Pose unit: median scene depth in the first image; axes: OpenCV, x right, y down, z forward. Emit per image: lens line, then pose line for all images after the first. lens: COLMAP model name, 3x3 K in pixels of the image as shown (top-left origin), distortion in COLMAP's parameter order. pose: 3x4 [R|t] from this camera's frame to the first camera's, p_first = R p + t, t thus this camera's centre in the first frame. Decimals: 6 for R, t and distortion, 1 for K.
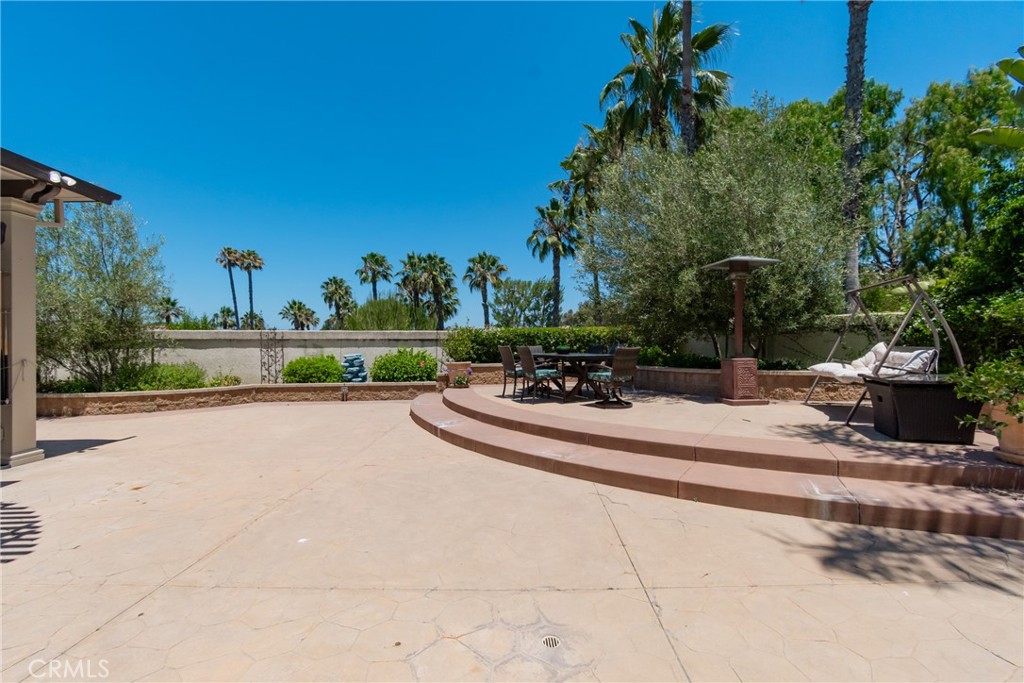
lens RADIAL K [[452.7, 0, 519.2], [0, 452.7, 343.9], [0, 0, 1]] dist [0.002883, -0.000281]
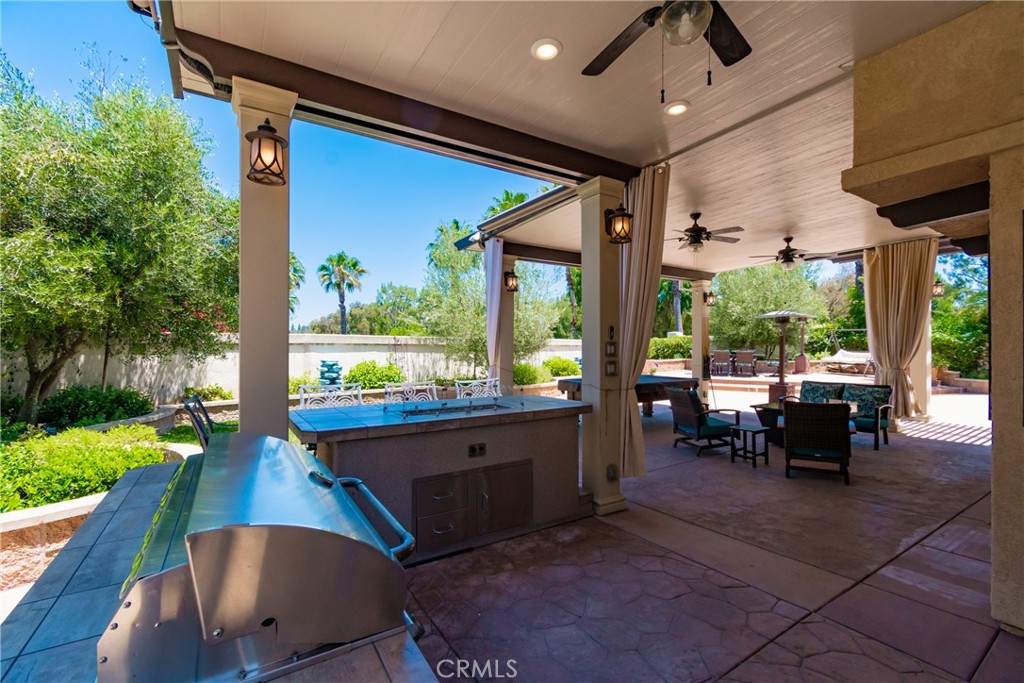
lens RADIAL K [[446.1, 0, 517.7], [0, 446.1, 342.6], [0, 0, 1]] dist [0.000645, -0.000288]
pose [[0.840364, 0.007616, 0.541969, -1.367028], [-0.005131, 0.999968, -0.006096, -0.009580], [-0.541998, 0.002342, 0.840376, -0.112256]]
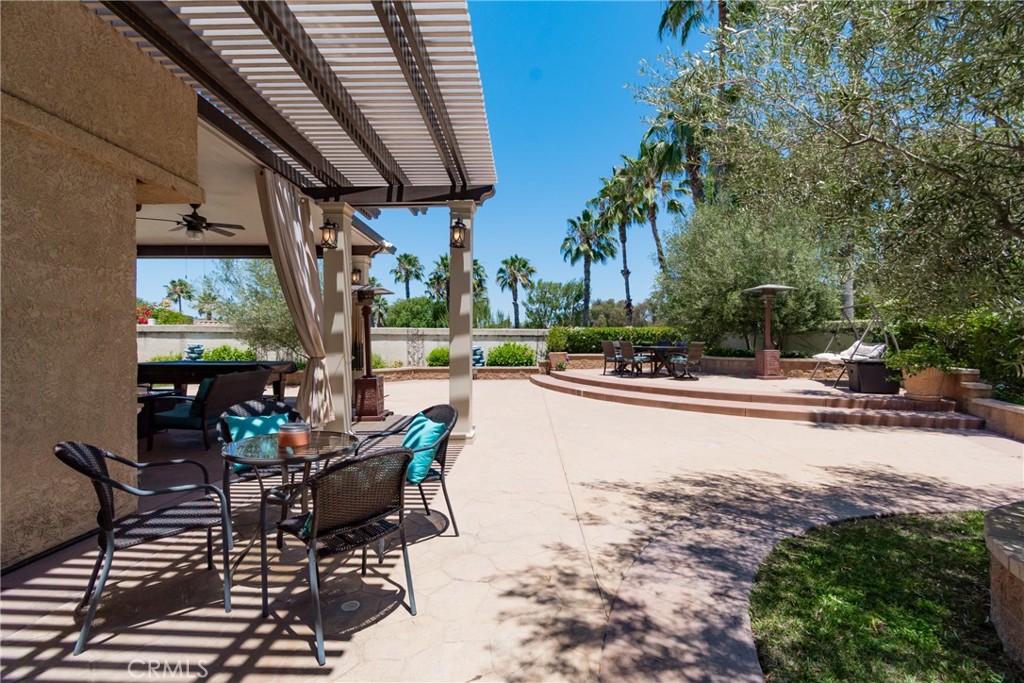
lens RADIAL K [[446.1, 0, 517.7], [0, 446.1, 342.6], [0, 0, 1]] dist [0.000645, -0.000288]
pose [[0.999726, 0.008834, -0.021664, -0.220569], [-0.008689, 0.999939, 0.006776, 0.002262], [0.021722, -0.006586, 0.999742, -0.356465]]
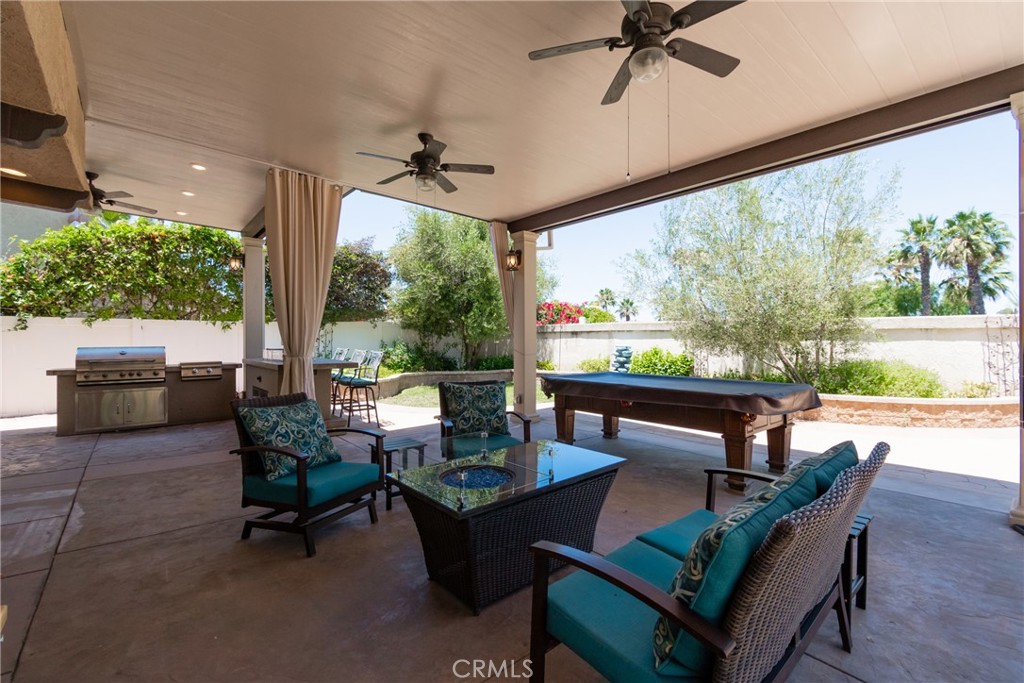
lens RADIAL K [[452.7, 0, 513.8], [0, 452.7, 337.7], [0, 0, 1]] dist [0.000818, 0.000208]
pose [[0.644140, 0.002239, -0.764905, -0.533821], [-0.003330, 0.999994, 0.000123, 0.005990], [0.764901, 0.002468, 0.644144, 0.031786]]
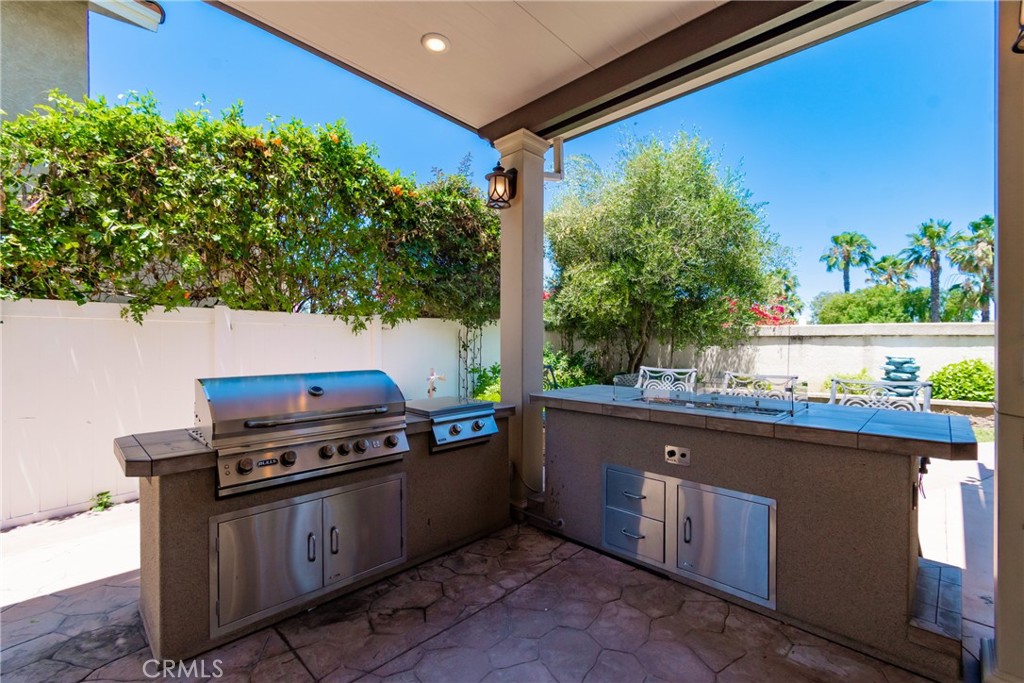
lens RADIAL K [[452.7, 0, 519.2], [0, 452.7, 343.9], [0, 0, 1]] dist [0.002883, -0.000281]
pose [[0.716096, 0.008333, -0.697952, -1.112256], [-0.005965, 0.999965, 0.005819, 0.002898], [0.697976, -0.000004, 0.716121, -0.068982]]
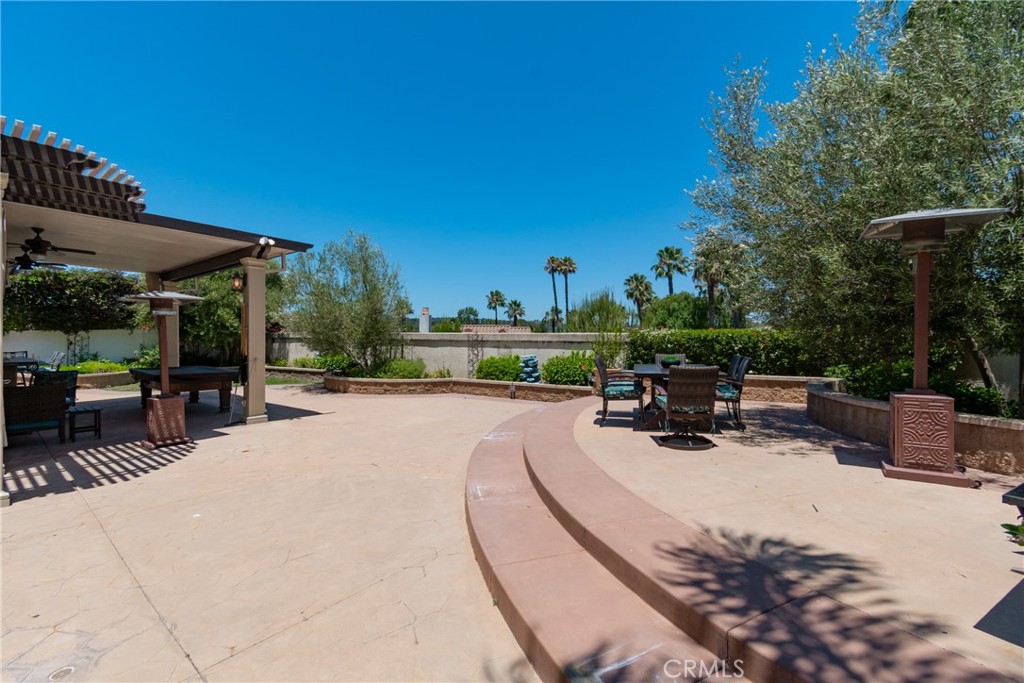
lens RADIAL K [[450.9, 0, 515.0], [0, 450.9, 339.8], [0, 0, 1]] dist [0.001105, -0.000338]
pose [[0.773616, 0.010991, -0.633559, 0.293435], [-0.007541, 0.999938, 0.008140, -0.023277], [0.633610, -0.001519, 0.773651, 0.166693]]
